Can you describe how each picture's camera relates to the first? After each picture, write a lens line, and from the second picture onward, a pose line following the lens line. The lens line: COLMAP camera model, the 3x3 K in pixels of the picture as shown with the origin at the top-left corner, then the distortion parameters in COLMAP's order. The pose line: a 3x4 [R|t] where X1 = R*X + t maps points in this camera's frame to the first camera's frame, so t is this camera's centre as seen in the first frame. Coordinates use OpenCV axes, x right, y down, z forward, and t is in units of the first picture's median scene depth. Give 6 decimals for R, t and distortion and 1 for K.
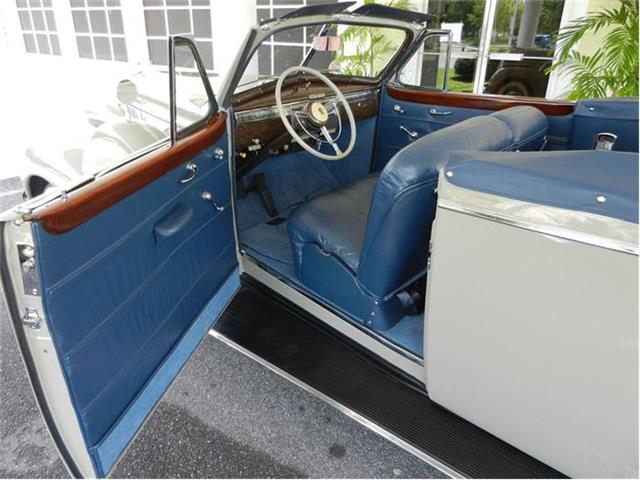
lens RADIAL K [[485.8, 0, 322.4], [0, 485.8, 241.0], [0, 0, 1]] dist [0.014095, -0.005320]
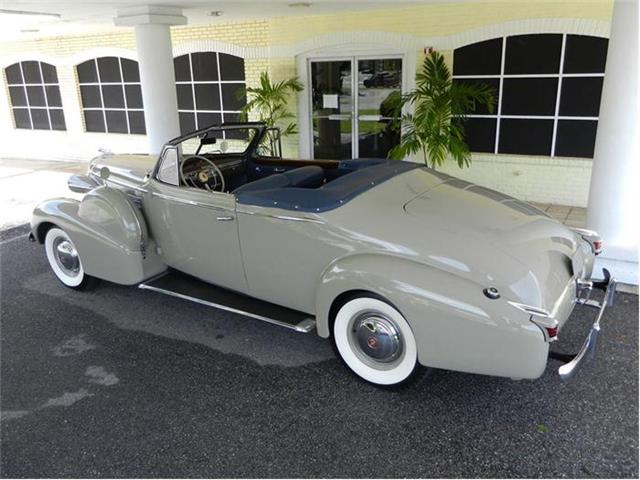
lens RADIAL K [[553.5, 0, 322.2], [0, 553.5, 239.5], [0, 0, 1]] dist [0.009015, 0.004954]
pose [[0.993686, -0.078203, 0.080450, 0.126692], [0.086323, 0.990932, -0.102971, 0.124044], [-0.071668, 0.109266, 0.991426, -0.584977]]
